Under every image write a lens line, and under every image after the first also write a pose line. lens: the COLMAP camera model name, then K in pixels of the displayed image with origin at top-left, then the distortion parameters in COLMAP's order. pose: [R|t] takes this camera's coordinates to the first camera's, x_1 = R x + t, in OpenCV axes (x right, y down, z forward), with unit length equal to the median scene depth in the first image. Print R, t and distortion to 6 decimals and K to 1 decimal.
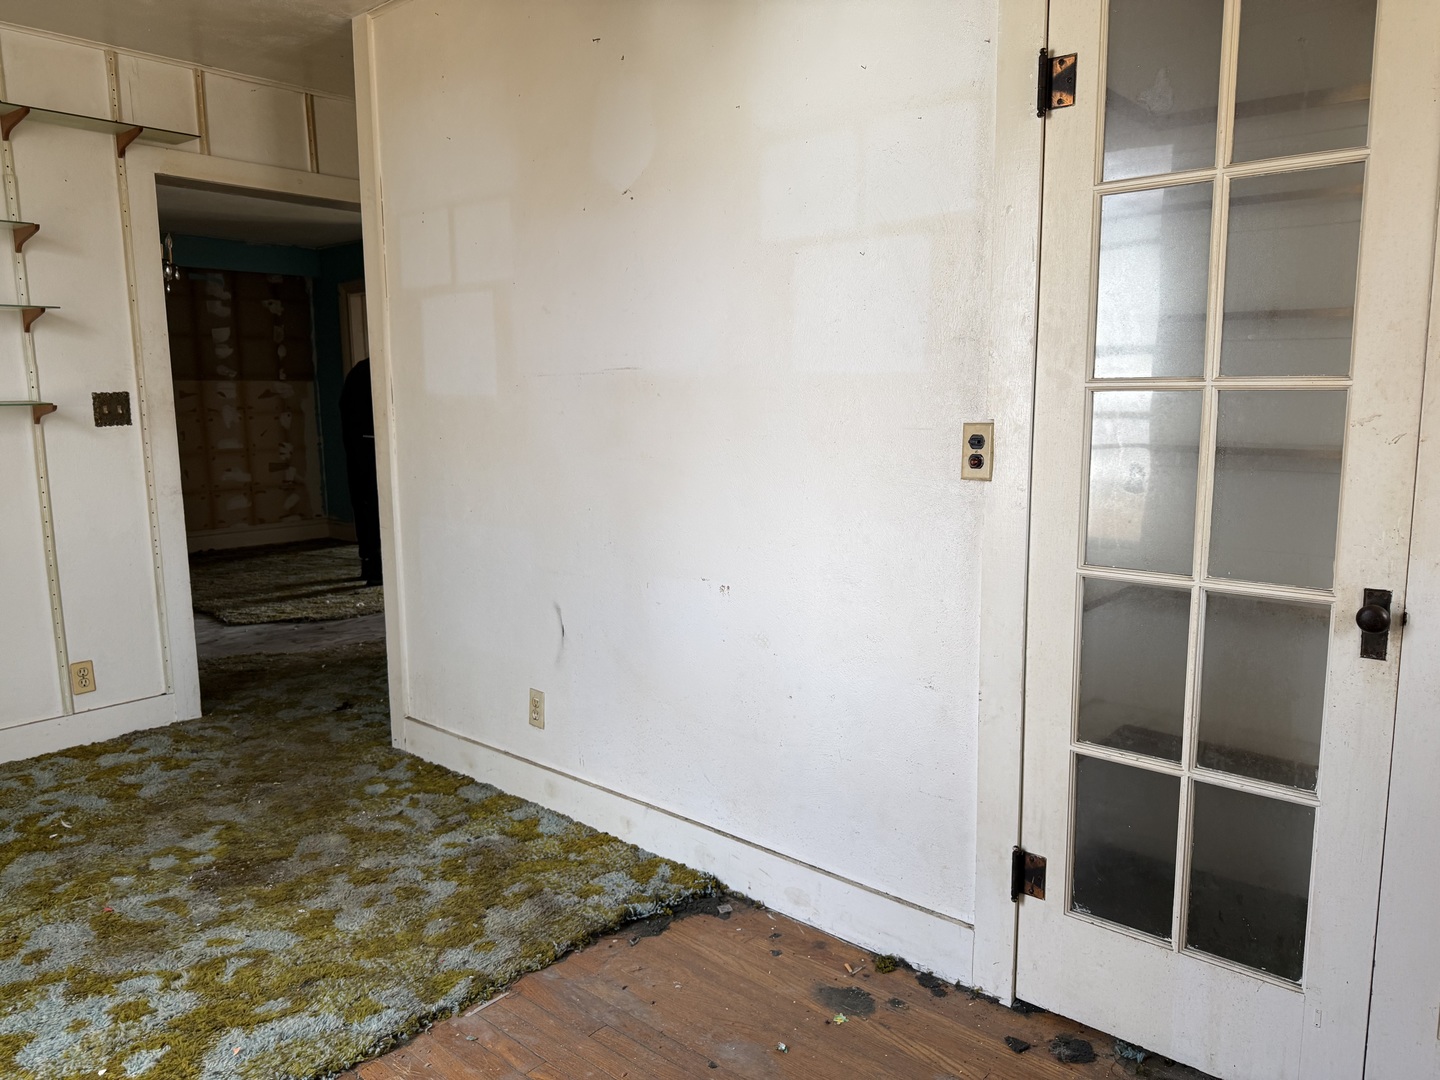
lens RADIAL K [[1025.7, 0, 723.8], [0, 1025.7, 530.5], [0, 0, 1]] dist [0.052074, -0.047222]
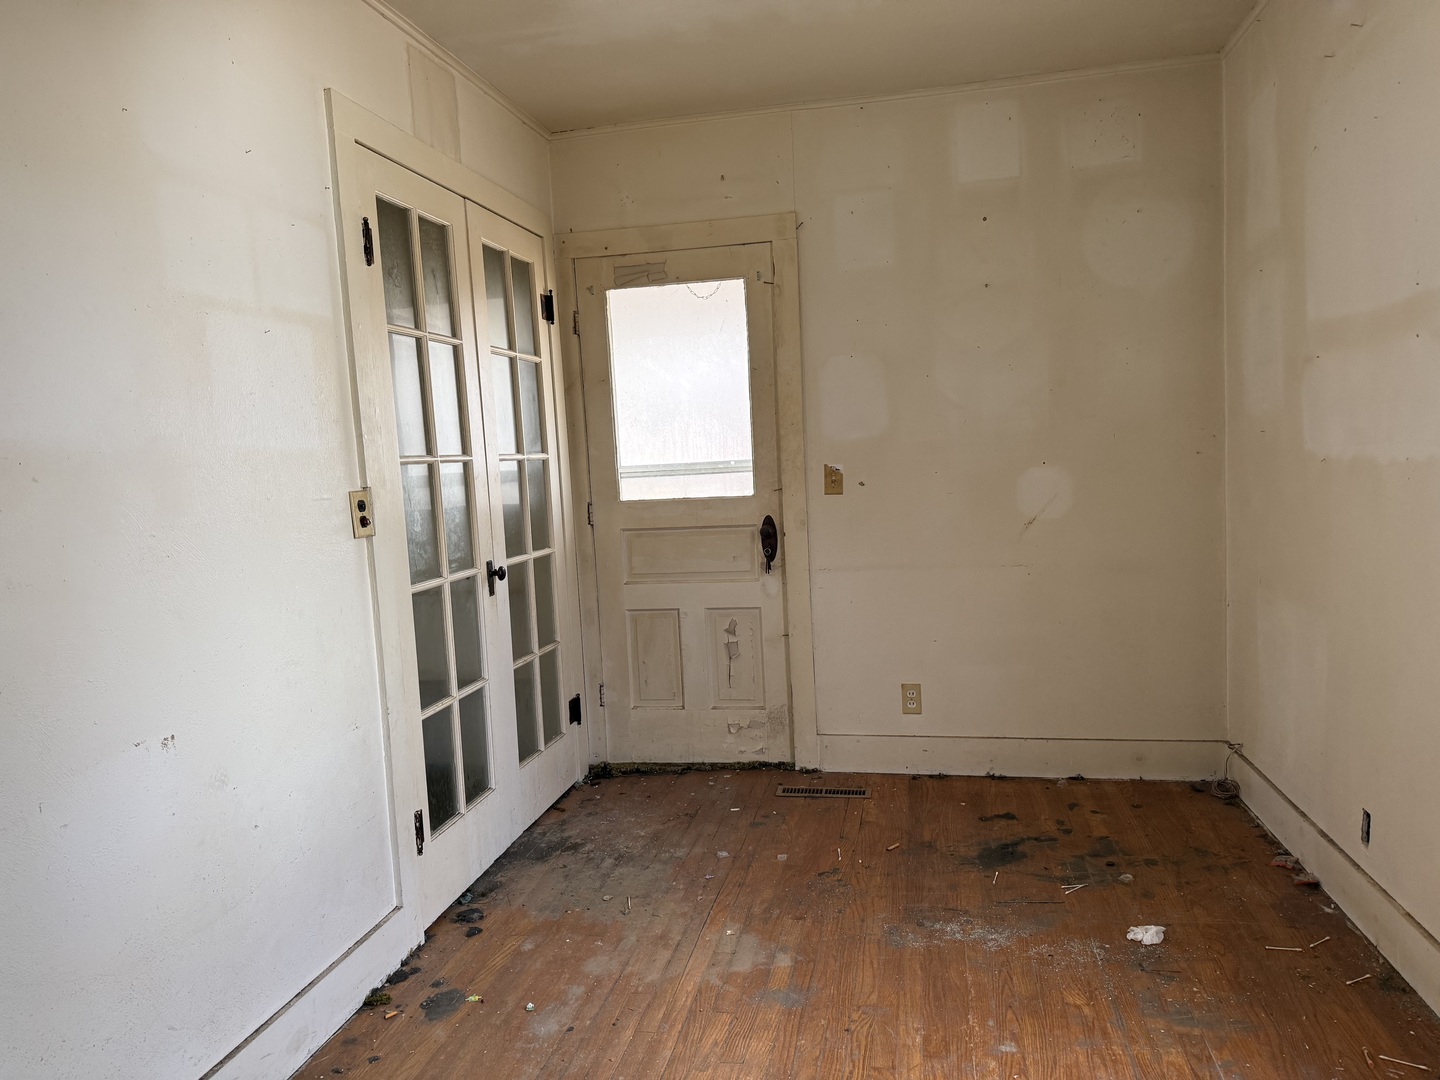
lens RADIAL K [[1025.7, 0, 723.7], [0, 1025.7, 547.6], [0, 0, 1]] dist [0.052074, -0.047222]
pose [[-0.491185, -0.047234, 0.869774, -0.968032], [0.178717, 0.971821, 0.153702, -0.140009], [-0.852524, 0.230939, -0.468903, 1.142608]]
